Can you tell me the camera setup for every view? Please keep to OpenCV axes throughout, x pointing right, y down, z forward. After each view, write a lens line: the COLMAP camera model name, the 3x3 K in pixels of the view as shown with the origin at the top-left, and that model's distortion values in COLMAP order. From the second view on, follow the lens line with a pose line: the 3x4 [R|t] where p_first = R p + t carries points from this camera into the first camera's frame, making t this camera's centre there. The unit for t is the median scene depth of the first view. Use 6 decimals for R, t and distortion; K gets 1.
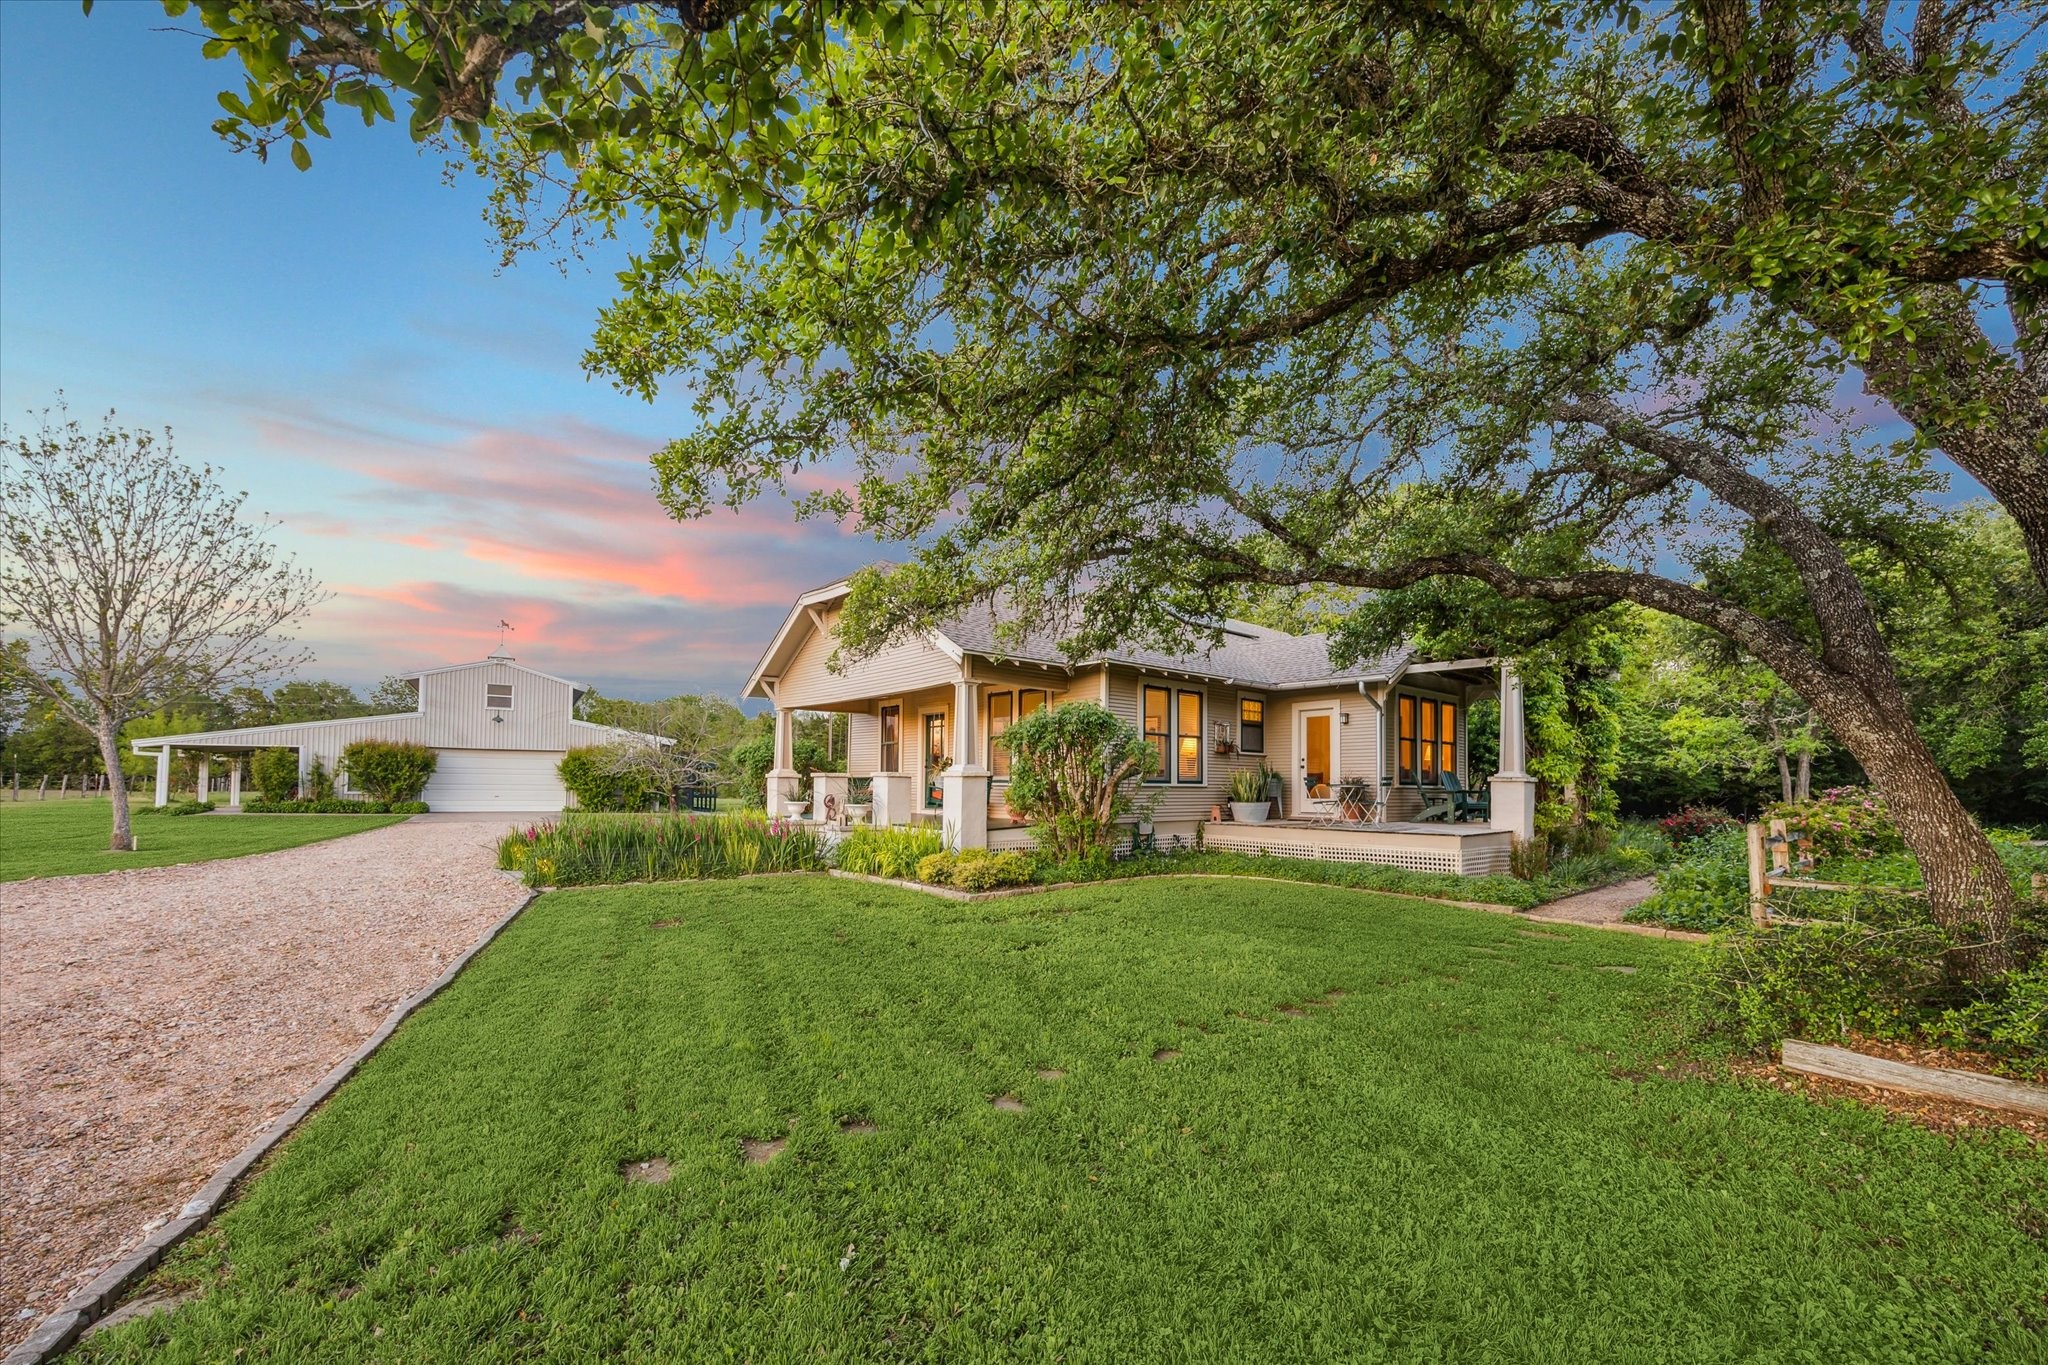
lens RADIAL K [[1004.6, 0, 1028.2], [0, 1004.6, 672.7], [0, 0, 1]] dist [-0.018843, 0.000484]
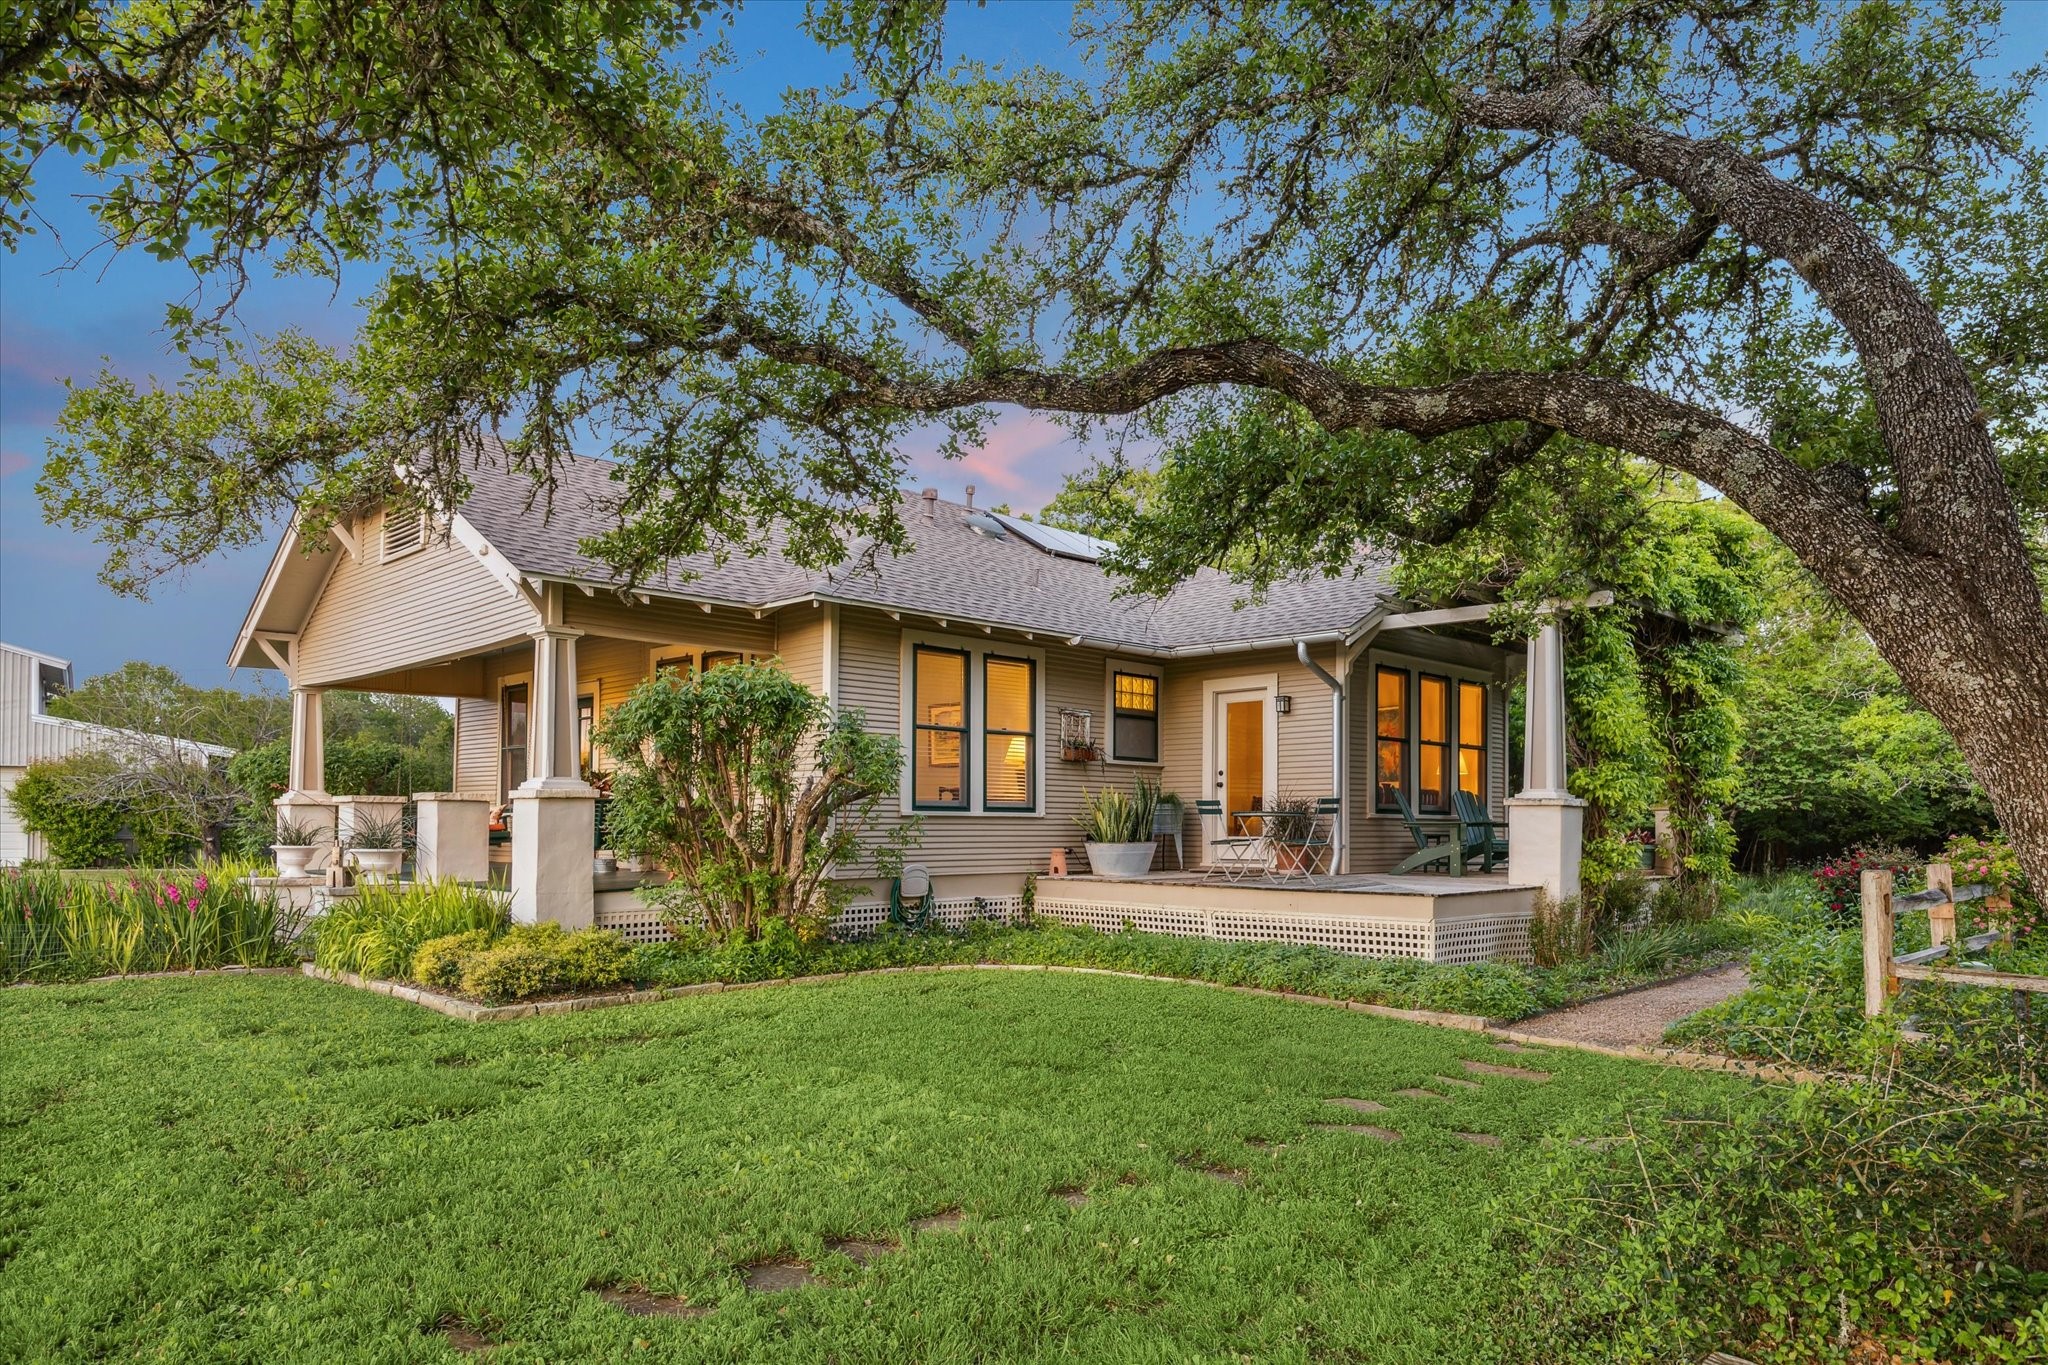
lens RADIAL K [[1504.5, 0, 1024.0], [0, 1504.5, 682.5], [0, 0, 1]] dist [-0.021531, -0.001055]
pose [[0.998922, -0.002220, 0.046377, 0.125212], [0.001428, 0.999853, 0.017109, 0.017858], [-0.046408, -0.017024, 0.998777, 0.105352]]
